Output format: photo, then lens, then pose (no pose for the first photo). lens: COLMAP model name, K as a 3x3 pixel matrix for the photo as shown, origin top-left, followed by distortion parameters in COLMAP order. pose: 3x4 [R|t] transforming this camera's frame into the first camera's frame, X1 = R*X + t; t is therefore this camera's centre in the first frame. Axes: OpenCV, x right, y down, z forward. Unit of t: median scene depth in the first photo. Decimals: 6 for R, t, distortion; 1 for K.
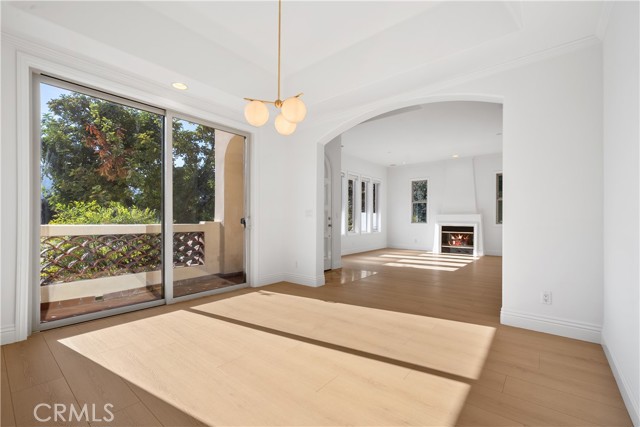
lens RADIAL K [[278.2, 0, 319.2], [0, 278.2, 220.1], [0, 0, 1]] dist [-0.000292, -0.000009]
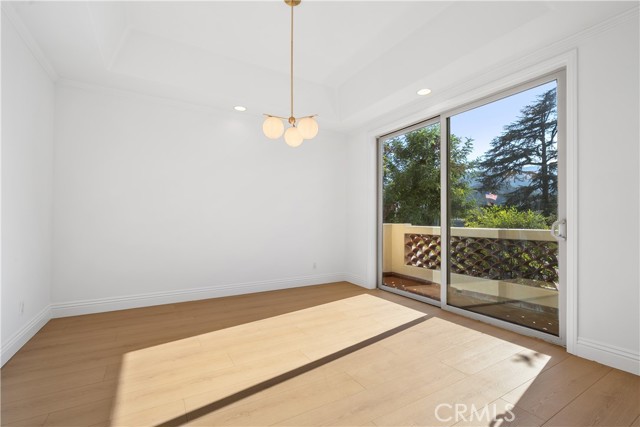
lens RADIAL K [[278.2, 0, 319.2], [0, 278.2, 220.1], [0, 0, 1]] dist [-0.000292, -0.000009]
pose [[-0.340086, -0.010161, -0.940340, 0.547026], [-0.006554, 0.999943, -0.008435, -0.002294], [0.940372, 0.003294, -0.340133, 0.932745]]
